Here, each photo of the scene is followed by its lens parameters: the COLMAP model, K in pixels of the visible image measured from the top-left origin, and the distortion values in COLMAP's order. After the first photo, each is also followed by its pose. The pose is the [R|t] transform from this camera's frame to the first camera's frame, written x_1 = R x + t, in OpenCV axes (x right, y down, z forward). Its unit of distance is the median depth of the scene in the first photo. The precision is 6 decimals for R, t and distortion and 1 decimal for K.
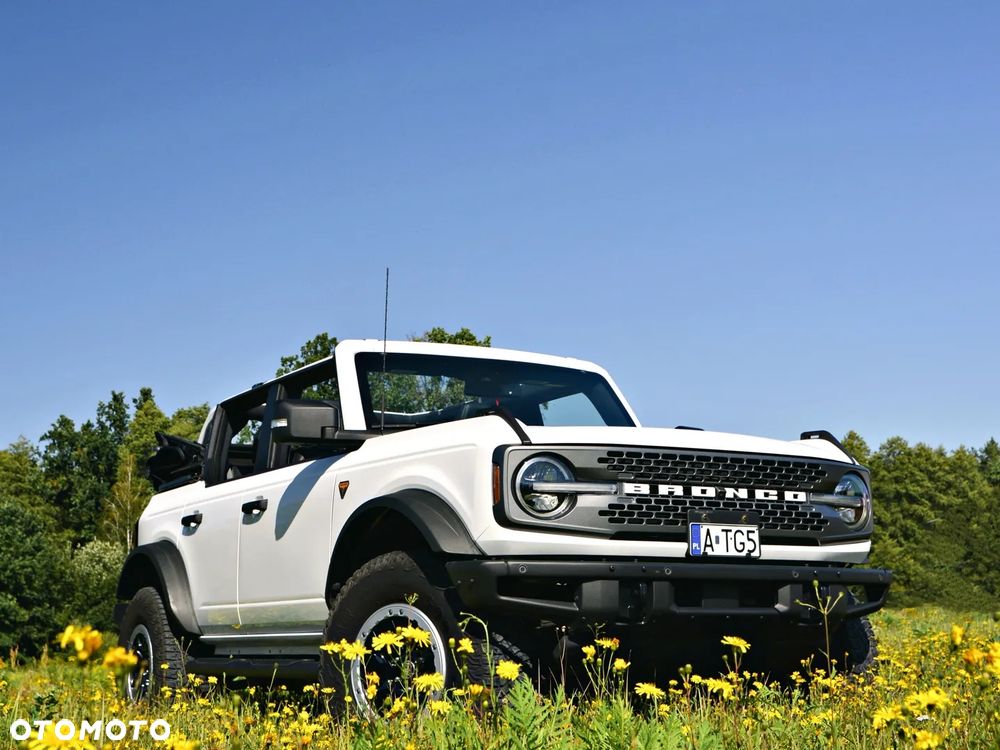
lens RADIAL K [[1531.8, 0, 498.8], [0, 1531.8, 373.1], [0, 0, 1]] dist [0.082608, 0.000000]
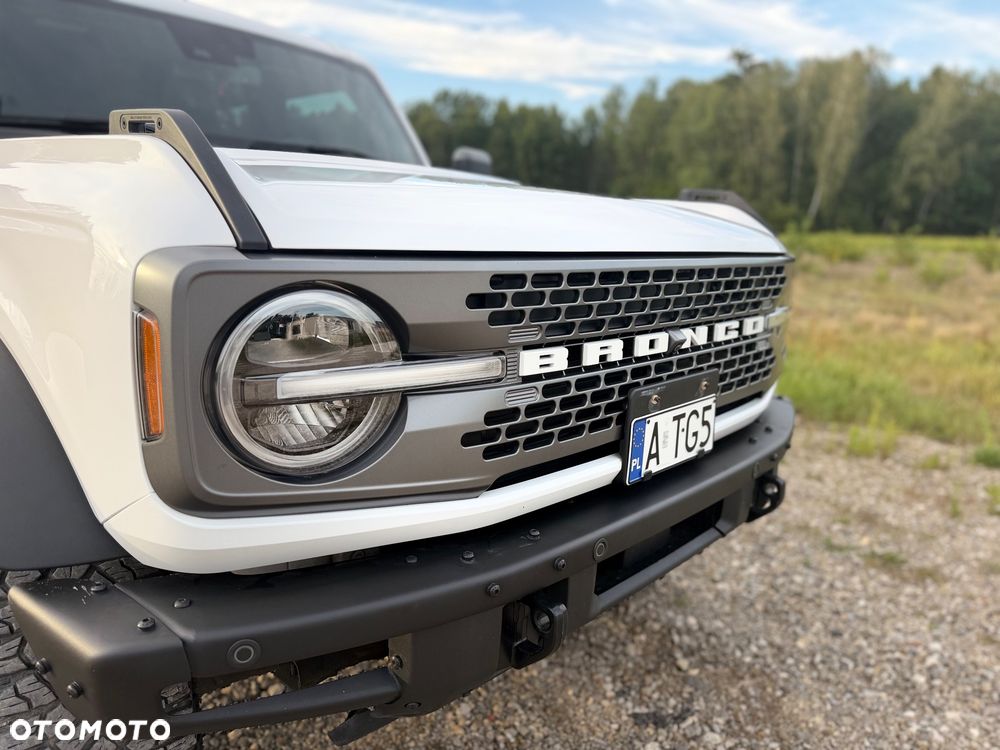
lens RADIAL K [[707.8, 0, 501.0], [0, 707.8, 380.2], [0, 0, 1]] dist [0.037787, -0.038755]
pose [[0.950105, -0.017311, 0.311448, 0.019649], [-0.100954, 0.927655, 0.359533, 0.012952], [-0.295140, -0.373037, 0.879623, 0.820531]]
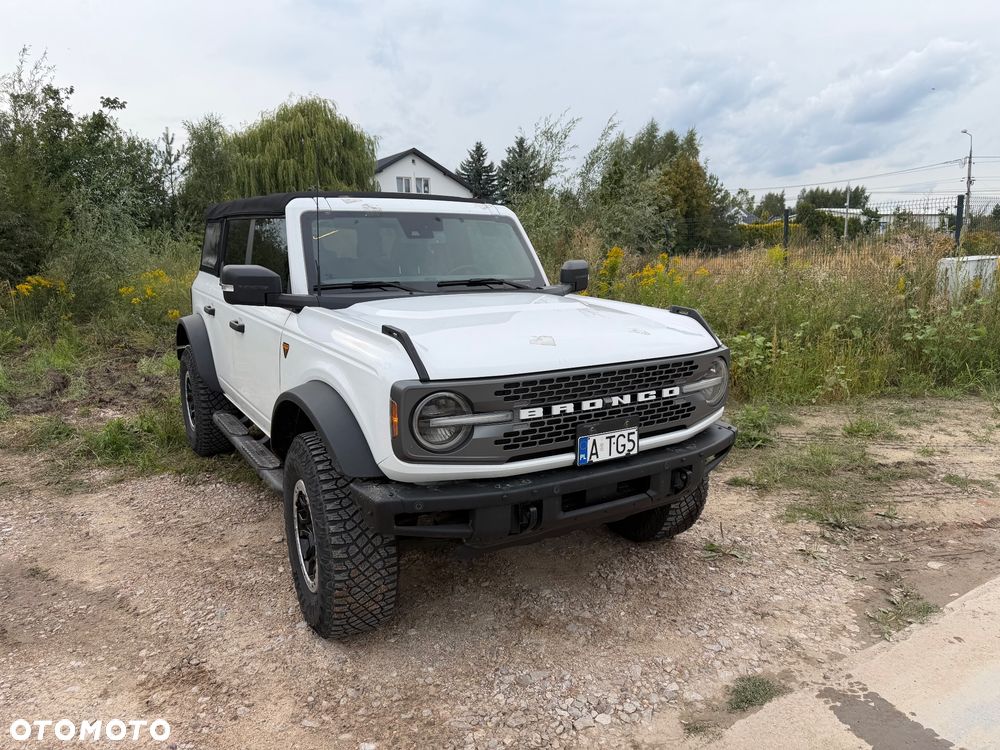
lens RADIAL K [[707.8, 0, 499.6], [0, 707.8, 377.7], [0, 0, 1]] dist [0.037787, -0.038755]
pose [[0.999212, 0.004864, 0.039401, 0.047880], [-0.018924, 0.930818, 0.364992, -0.123857], [-0.034900, -0.365450, 0.930176, 0.544732]]
